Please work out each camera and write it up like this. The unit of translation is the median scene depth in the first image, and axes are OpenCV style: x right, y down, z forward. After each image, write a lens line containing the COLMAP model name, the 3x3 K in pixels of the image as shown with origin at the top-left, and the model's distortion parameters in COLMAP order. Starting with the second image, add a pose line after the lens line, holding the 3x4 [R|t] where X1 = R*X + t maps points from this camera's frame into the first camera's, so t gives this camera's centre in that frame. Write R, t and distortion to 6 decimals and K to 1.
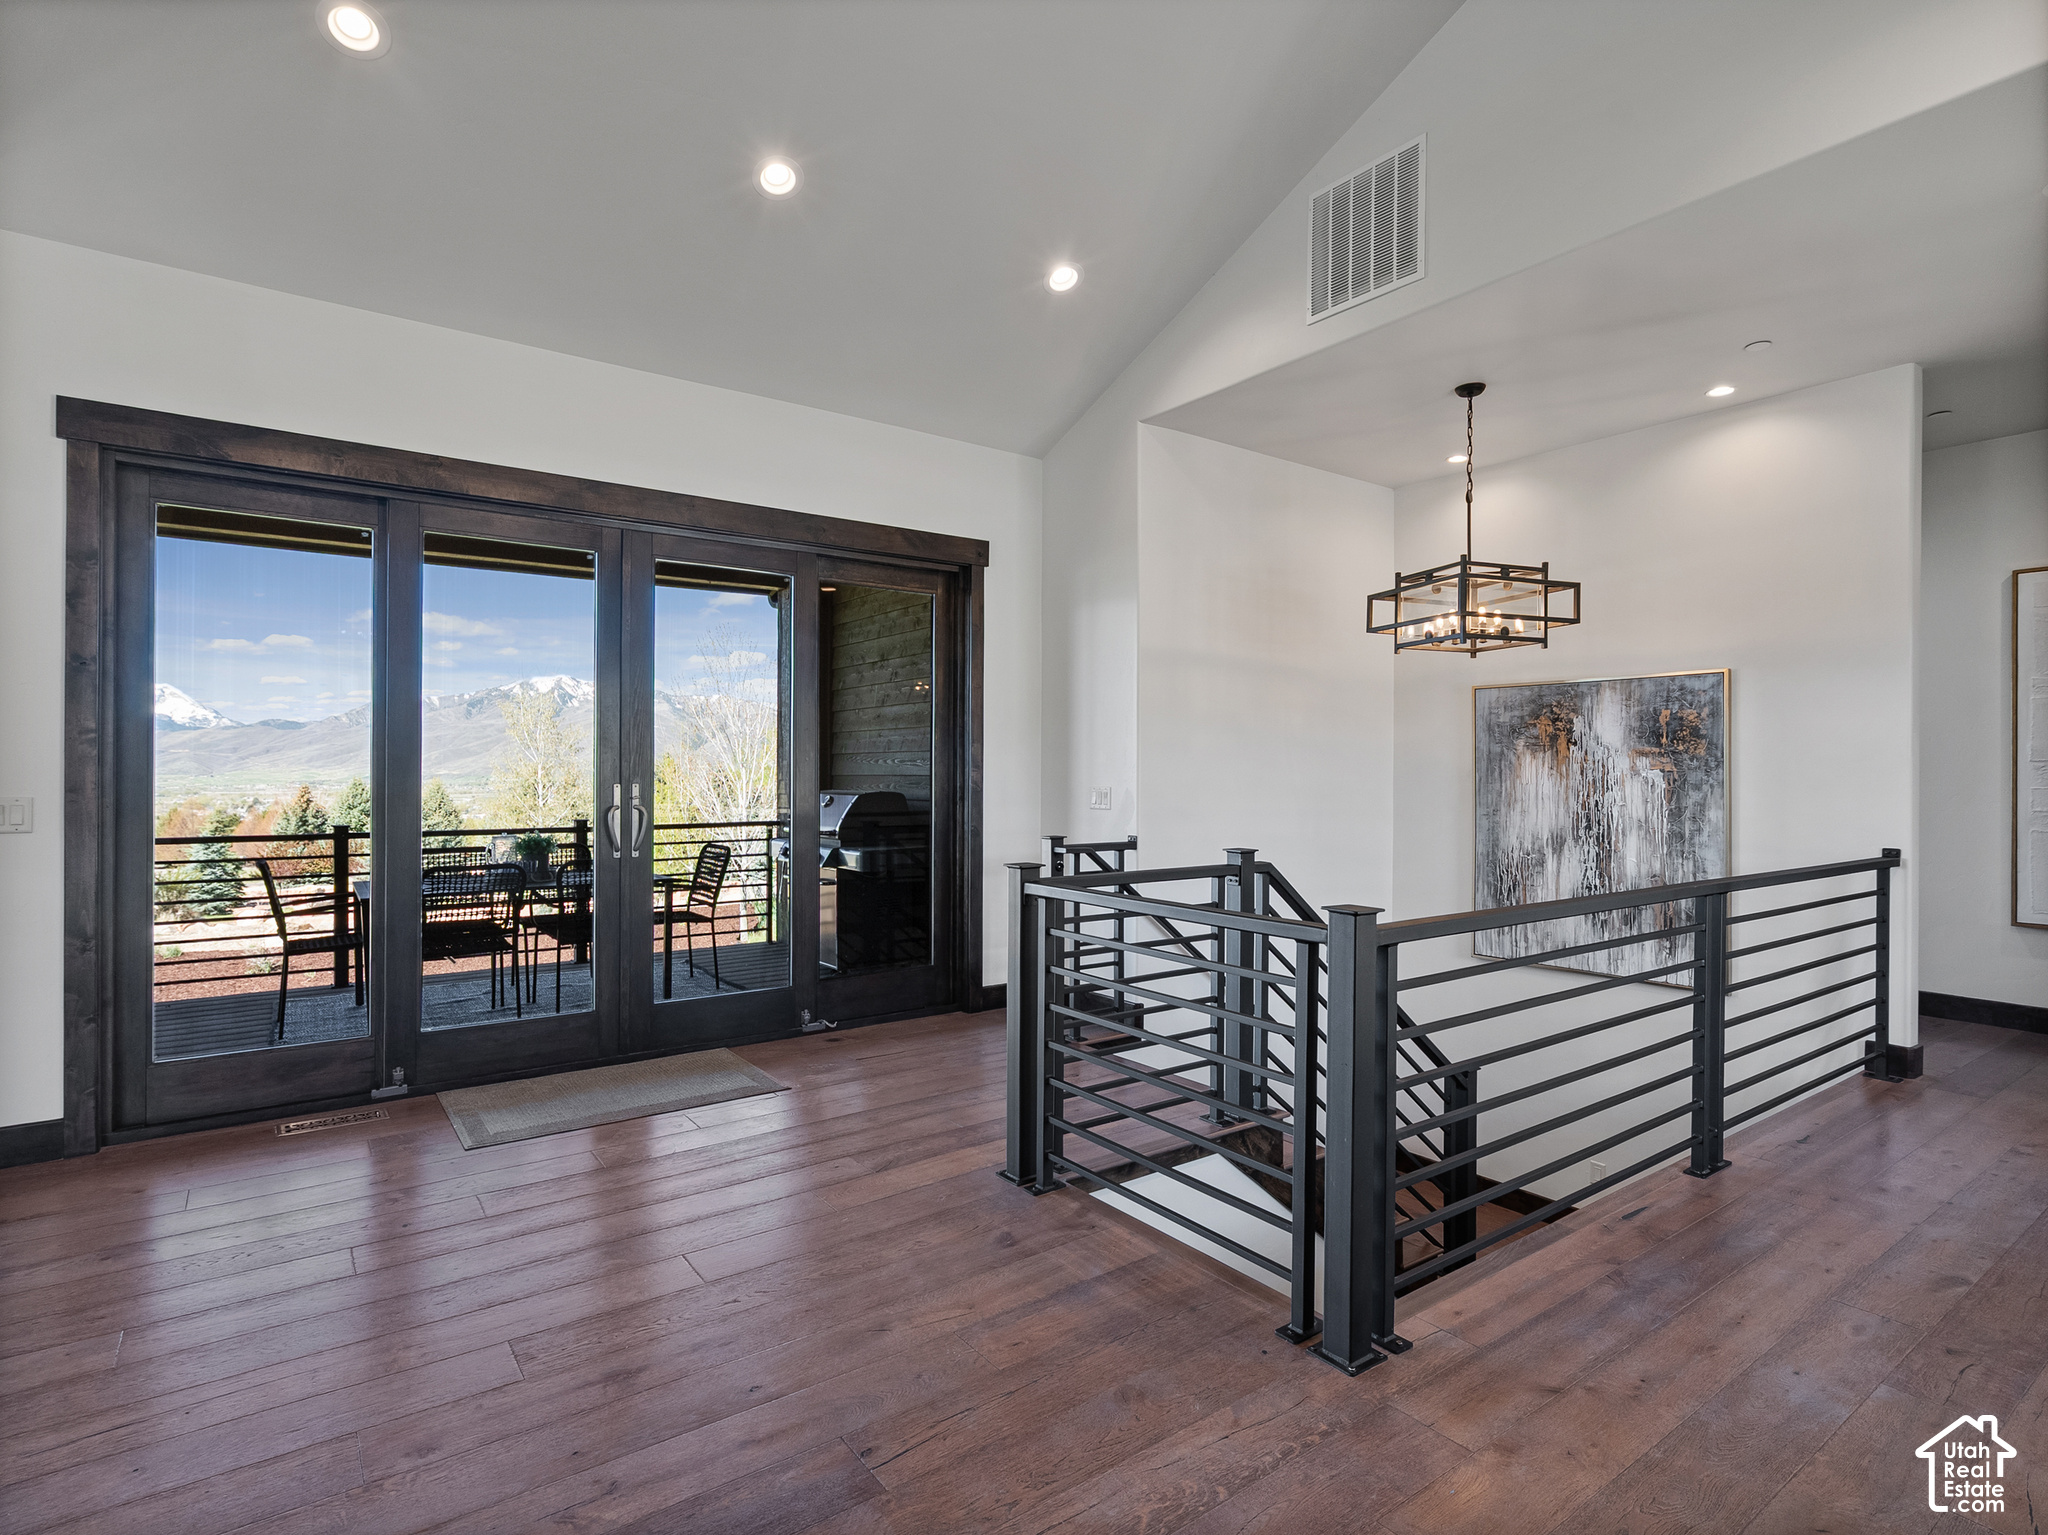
lens RADIAL K [[1044.8, 0, 1020.6], [0, 1044.8, 778.0], [0, 0, 1]] dist [-0.010193, 0.004849]
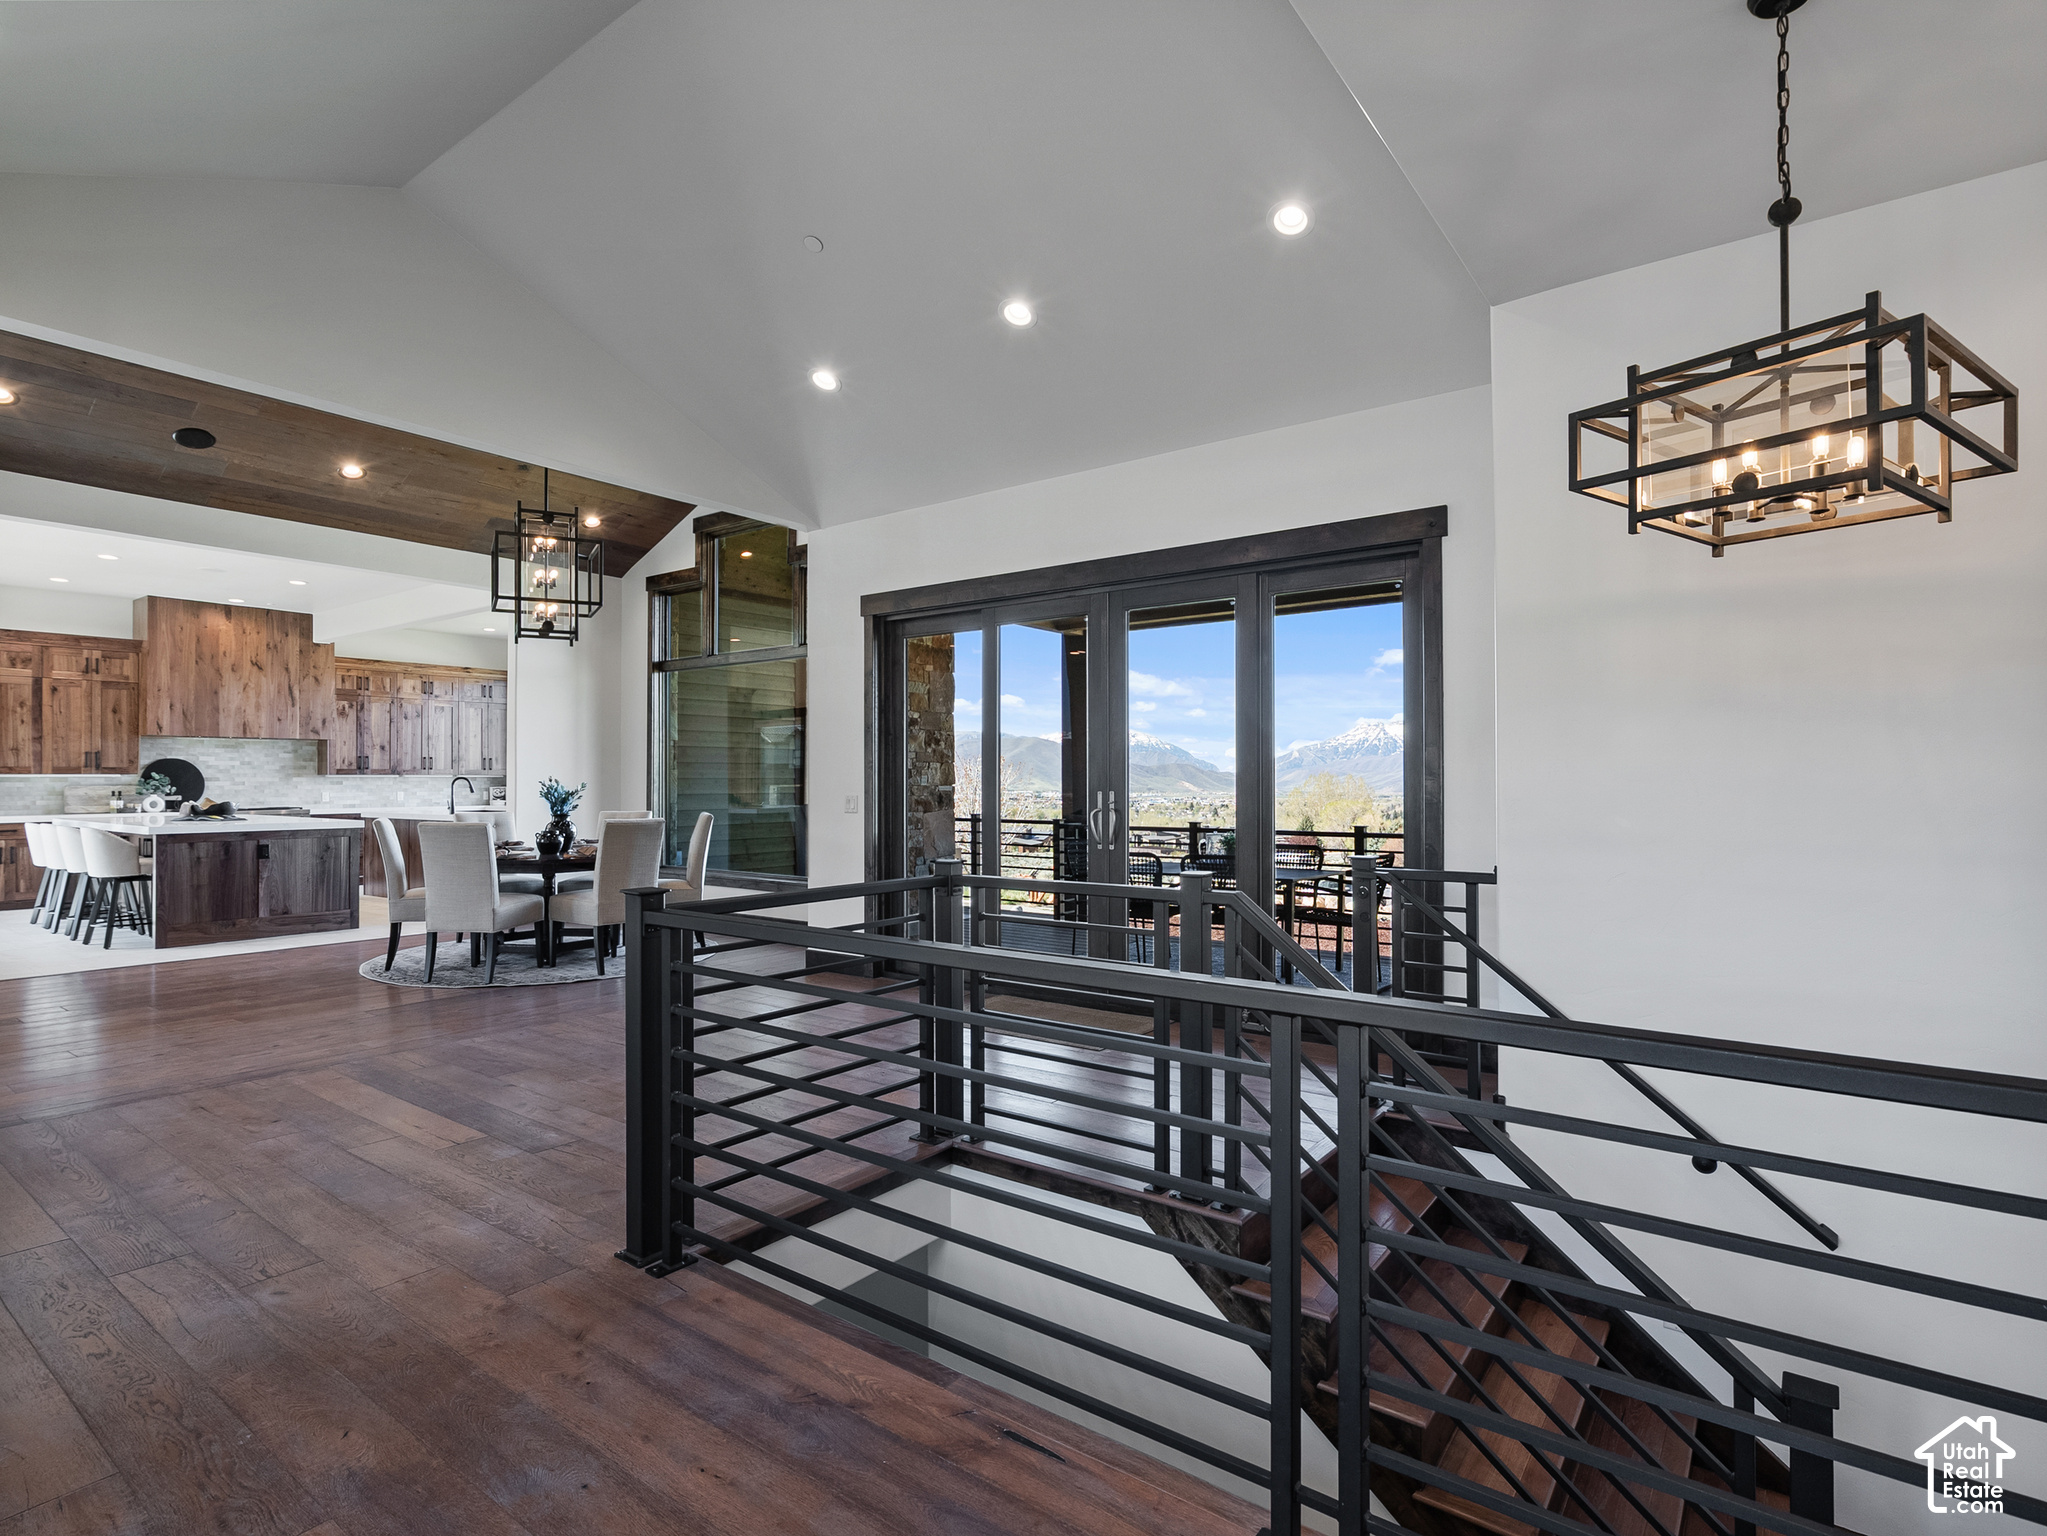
lens RADIAL K [[1044.3, 0, 1026.4], [0, 1044.3, 773.4], [0, 0, 1]] dist [-0.010193, 0.004849]
pose [[0.294044, -0.012331, -0.955712, 2.424703], [-0.006674, 0.999866, -0.014954, 0.011007], [0.955768, 0.010775, 0.293923, 1.590099]]
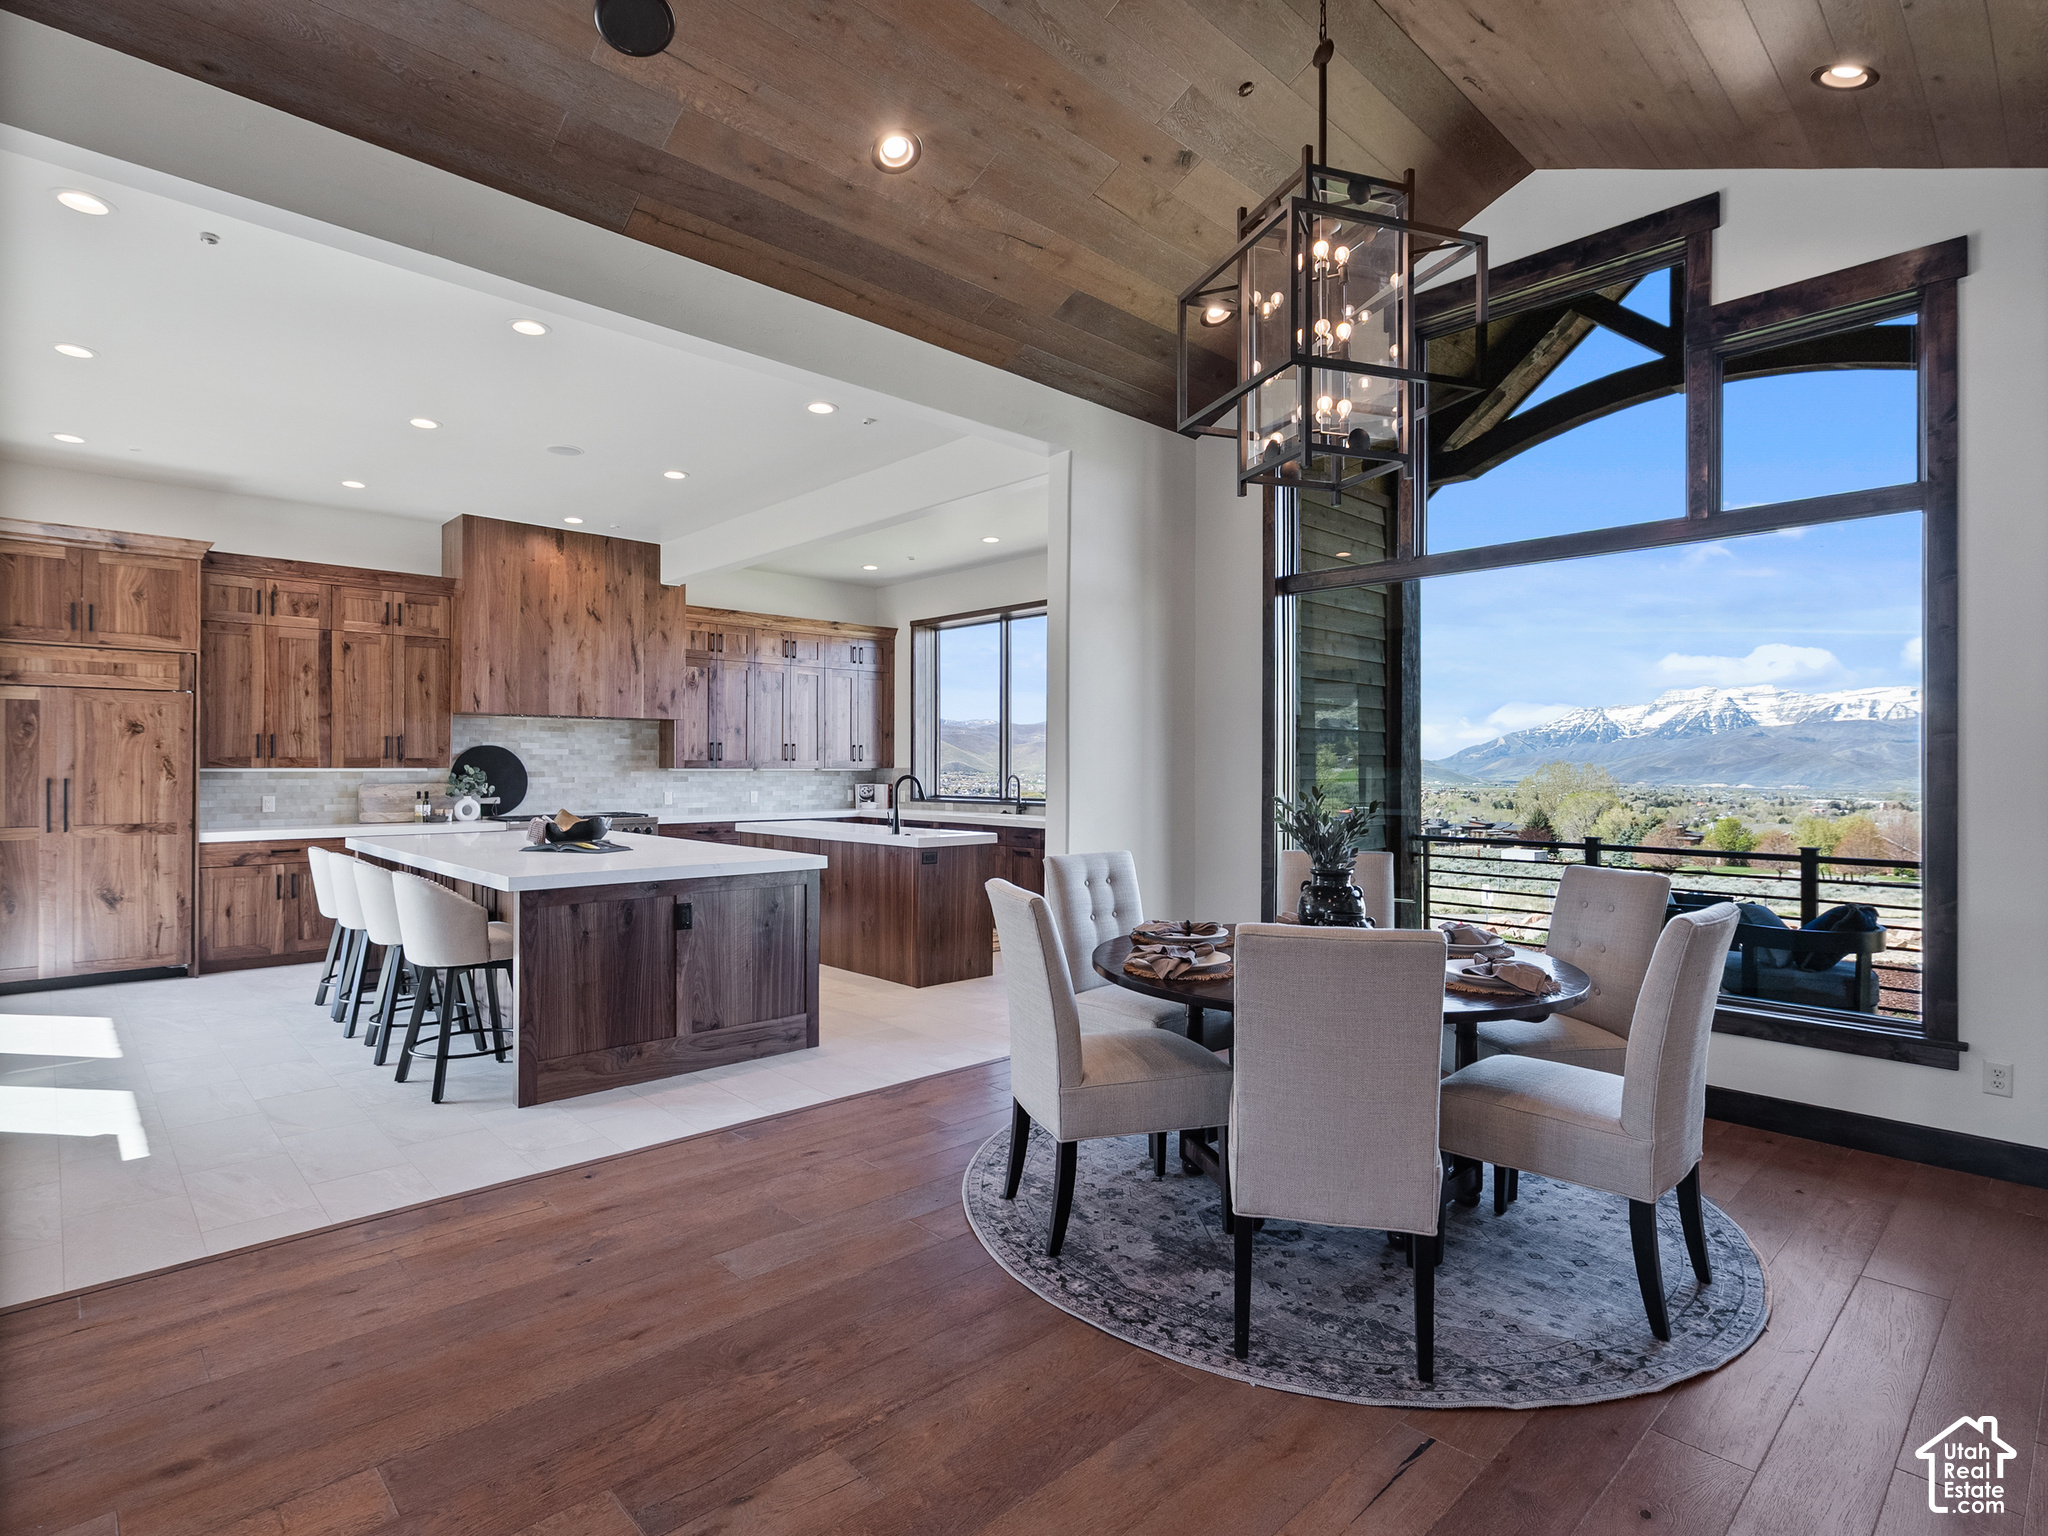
lens RADIAL K [[1044.8, 0, 1024.5], [0, 1044.8, 765.9], [0, 0, 1]] dist [-0.010193, 0.004849]
pose [[0.127239, -0.005892, -0.991855, 2.277207], [-0.013045, 0.999886, -0.007613, 0.007913], [0.991786, 0.013907, 0.127148, 1.516903]]
